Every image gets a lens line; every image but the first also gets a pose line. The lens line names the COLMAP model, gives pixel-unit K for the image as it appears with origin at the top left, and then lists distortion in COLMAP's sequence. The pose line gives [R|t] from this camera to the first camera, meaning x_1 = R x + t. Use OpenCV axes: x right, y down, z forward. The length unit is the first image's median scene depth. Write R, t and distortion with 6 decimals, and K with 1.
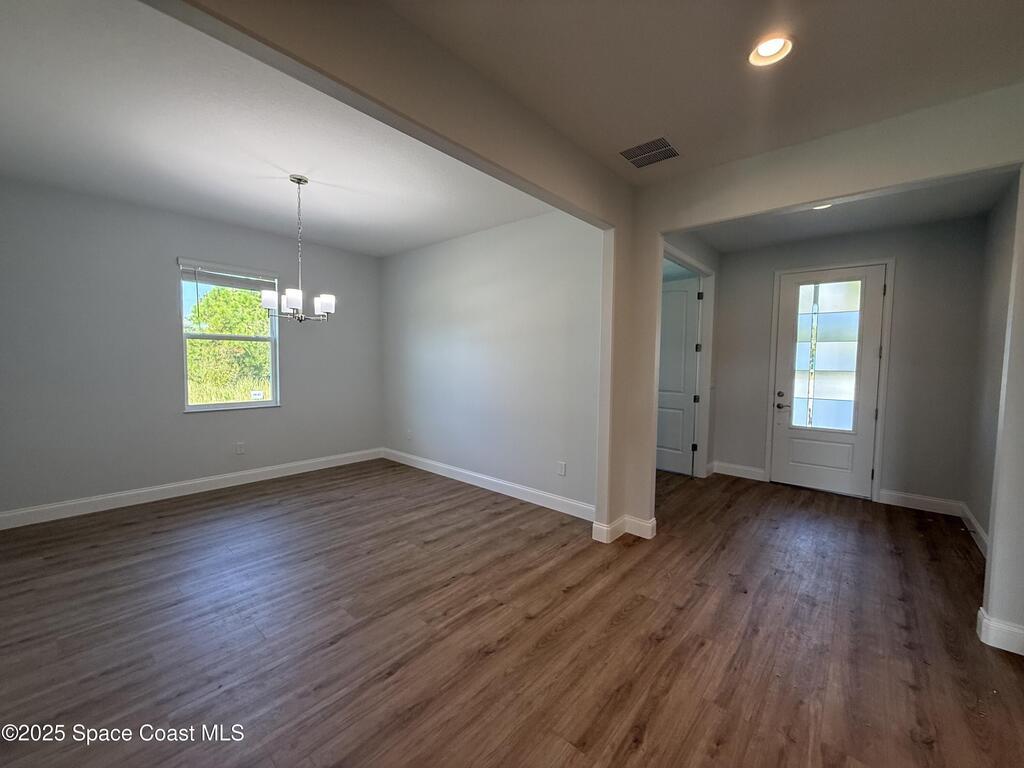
lens RADIAL K [[410.9, 0, 510.1], [0, 410.9, 381.8], [0, 0, 1]] dist [-0.000502, 0.000673]
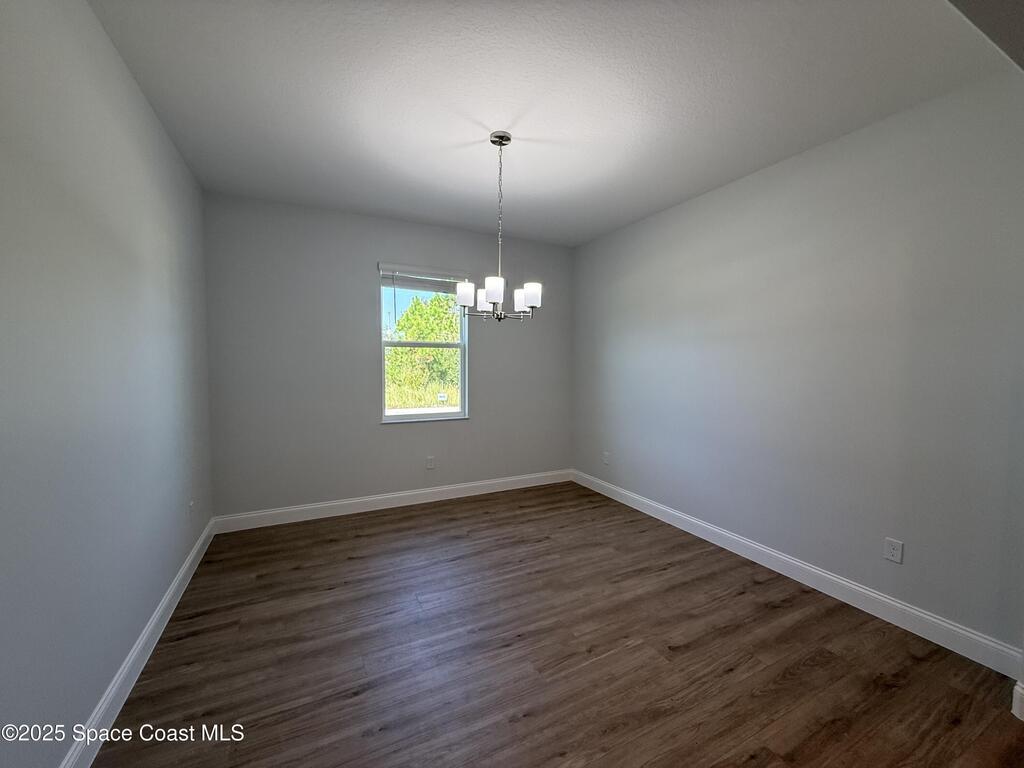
lens RADIAL K [[410.9, 0, 510.3], [0, 410.9, 384.5], [0, 0, 1]] dist [-0.000502, 0.000673]
pose [[0.925790, 0.011889, -0.377850, -0.192829], [-0.013209, 0.999912, -0.000900, -0.023771], [0.377806, 0.005824, 0.925866, 0.282351]]
